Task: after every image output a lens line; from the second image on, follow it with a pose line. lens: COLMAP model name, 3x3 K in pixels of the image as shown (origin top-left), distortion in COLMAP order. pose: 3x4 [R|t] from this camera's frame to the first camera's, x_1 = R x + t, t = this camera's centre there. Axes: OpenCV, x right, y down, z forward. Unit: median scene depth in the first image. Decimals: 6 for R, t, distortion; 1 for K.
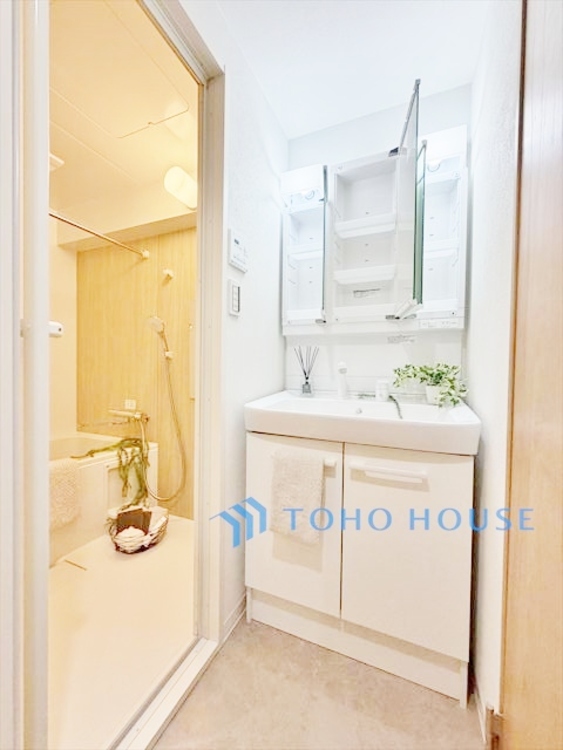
lens RADIAL K [[298.2, 0, 279.3], [0, 298.2, 374.6], [0, 0, 1]] dist [0.000311, 0.000691]
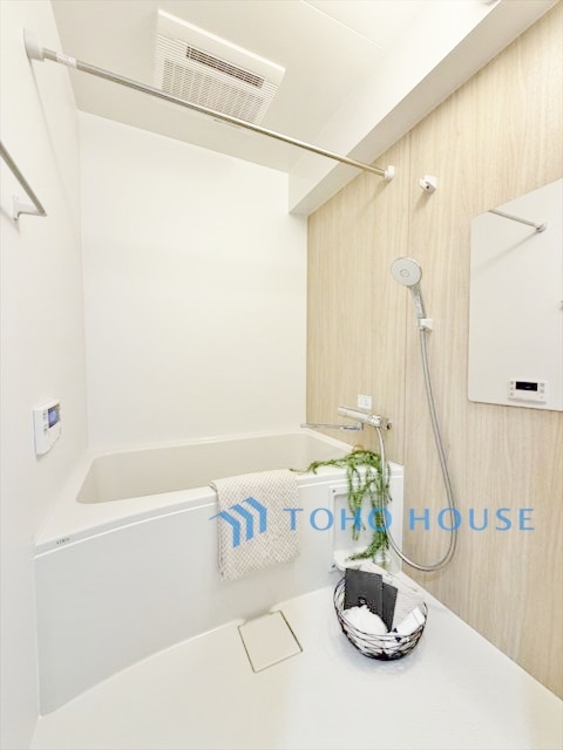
lens RADIAL K [[298.2, 0, 280.5], [0, 298.2, 376.2], [0, 0, 1]] dist [0.000311, 0.000691]
pose [[0.743976, 0.018933, -0.667938, -0.192635], [-0.003930, 0.999705, 0.023960, 0.024216], [0.668195, -0.015201, 0.743831, 0.373083]]
